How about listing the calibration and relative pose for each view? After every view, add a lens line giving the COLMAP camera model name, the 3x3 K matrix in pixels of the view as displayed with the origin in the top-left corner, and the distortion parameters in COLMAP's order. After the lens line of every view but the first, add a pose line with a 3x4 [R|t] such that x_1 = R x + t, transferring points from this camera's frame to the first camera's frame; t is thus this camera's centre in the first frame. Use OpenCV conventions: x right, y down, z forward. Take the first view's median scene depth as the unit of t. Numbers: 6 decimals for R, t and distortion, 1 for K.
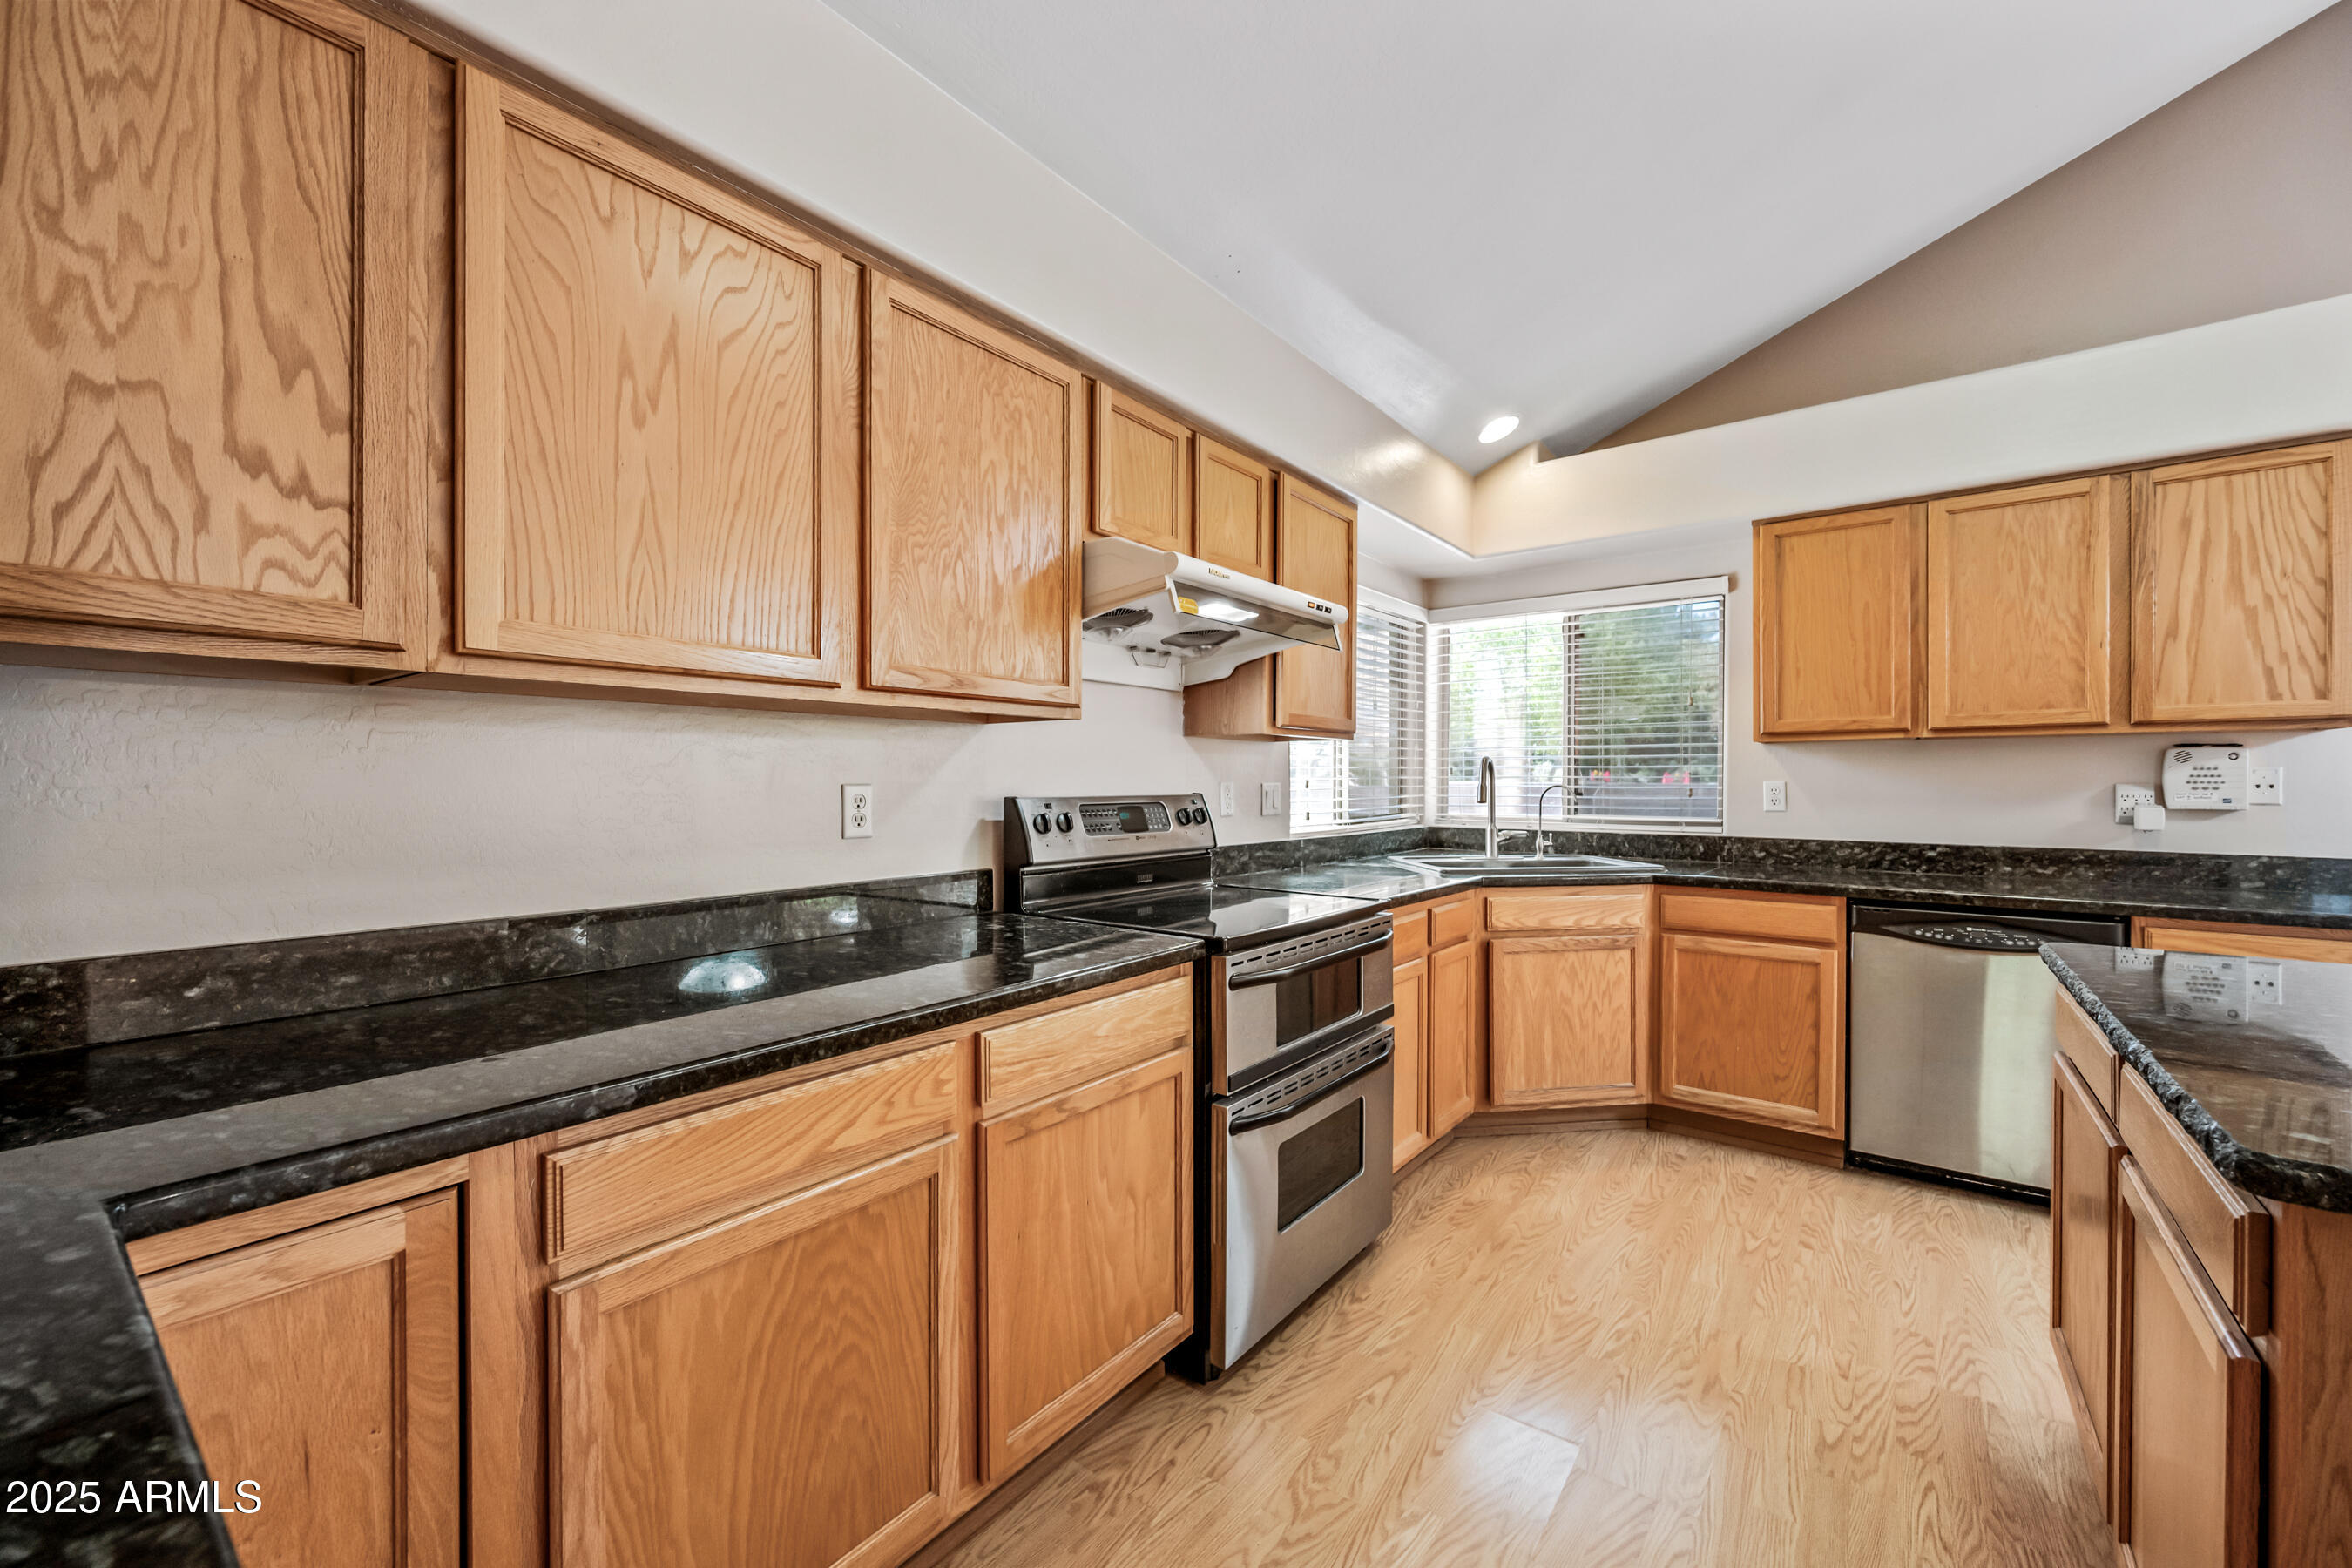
lens RADIAL K [[929.4, 0, 1179.3], [0, 929.4, 782.6], [0, 0, 1]] dist [-0.005999, 0.001146]
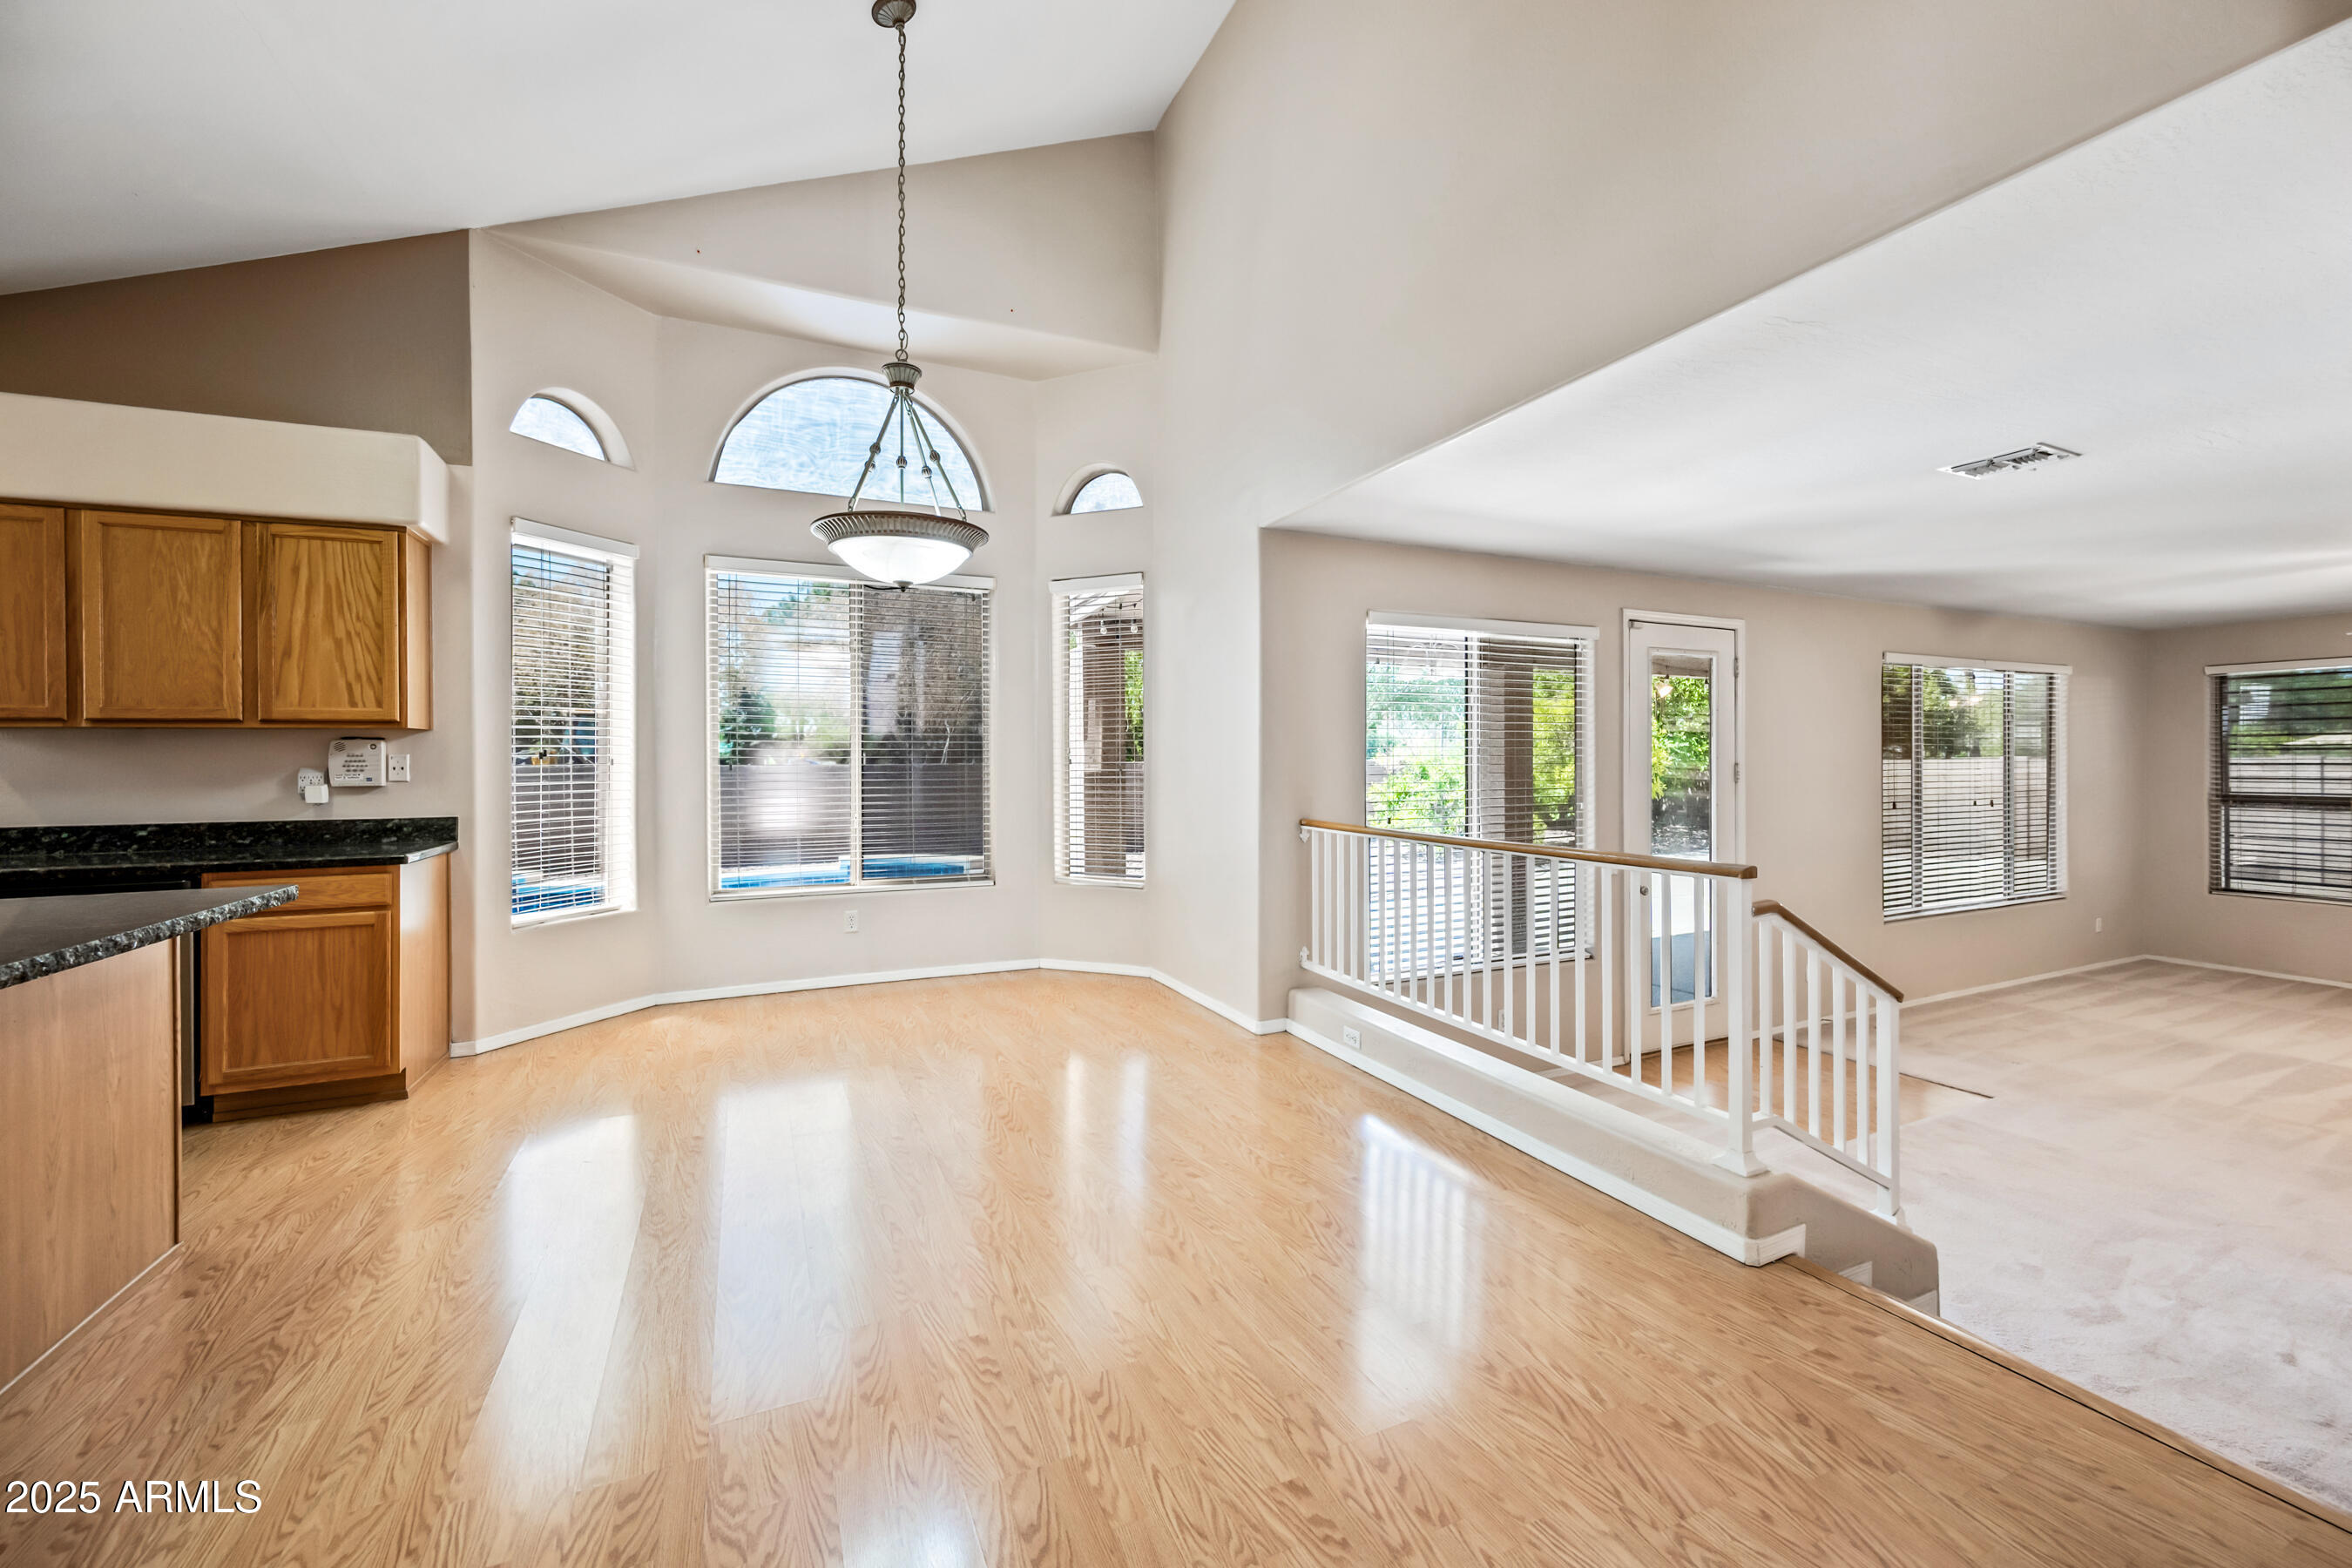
lens RADIAL K [[929.4, 0, 1179.0], [0, 929.4, 760.0], [0, 0, 1]] dist [-0.005999, 0.001146]
pose [[0.469164, -0.002853, 0.883106, 0.495748], [0.009230, 0.999956, -0.001674, 0.003950], [-0.883063, 0.008937, 0.469170, -0.702763]]
